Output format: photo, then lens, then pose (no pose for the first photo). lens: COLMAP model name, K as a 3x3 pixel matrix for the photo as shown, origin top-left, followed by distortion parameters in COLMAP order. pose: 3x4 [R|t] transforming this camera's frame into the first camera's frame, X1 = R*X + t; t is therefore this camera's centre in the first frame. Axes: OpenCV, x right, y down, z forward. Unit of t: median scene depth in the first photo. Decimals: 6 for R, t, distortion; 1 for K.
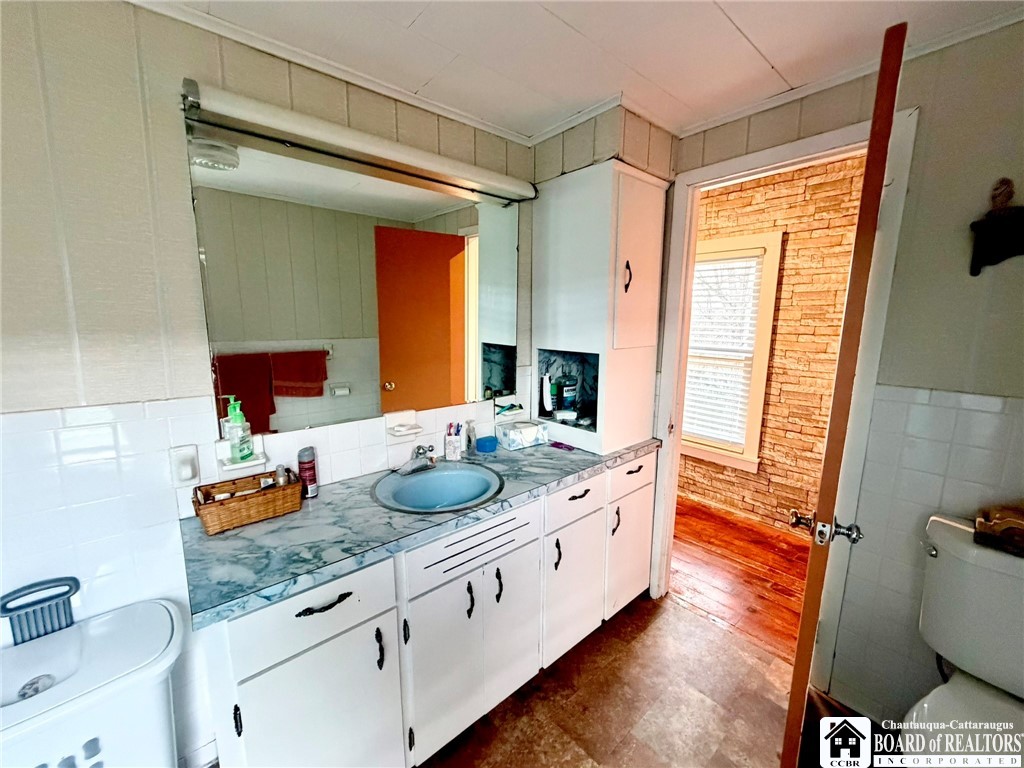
lens RADIAL K [[404.4, 0, 512.0], [0, 404.4, 384.0], [0, 0, 1]] dist [-0.000172, -0.000099]
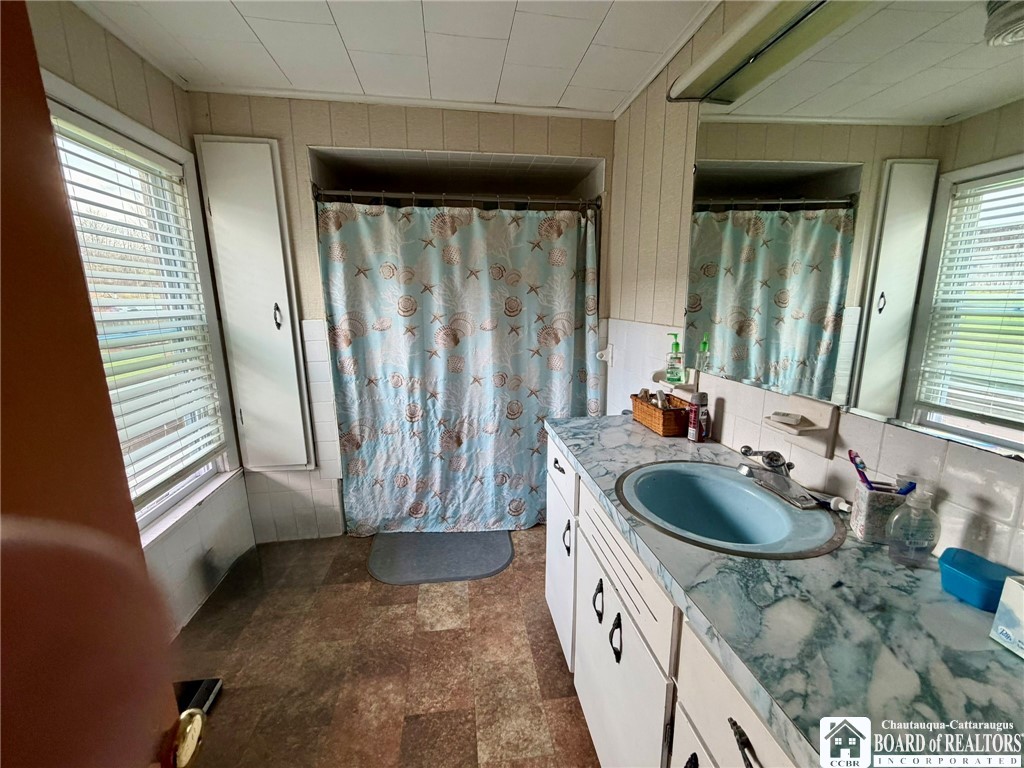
lens RADIAL K [[404.4, 0, 512.0], [0, 404.4, 384.0], [0, 0, 1]] dist [-0.000172, -0.000099]
pose [[-0.525974, 0.170775, -0.833179, 0.594565], [-0.135669, 0.950243, 0.280415, -0.083313], [0.839610, 0.260527, -0.476634, 1.130388]]
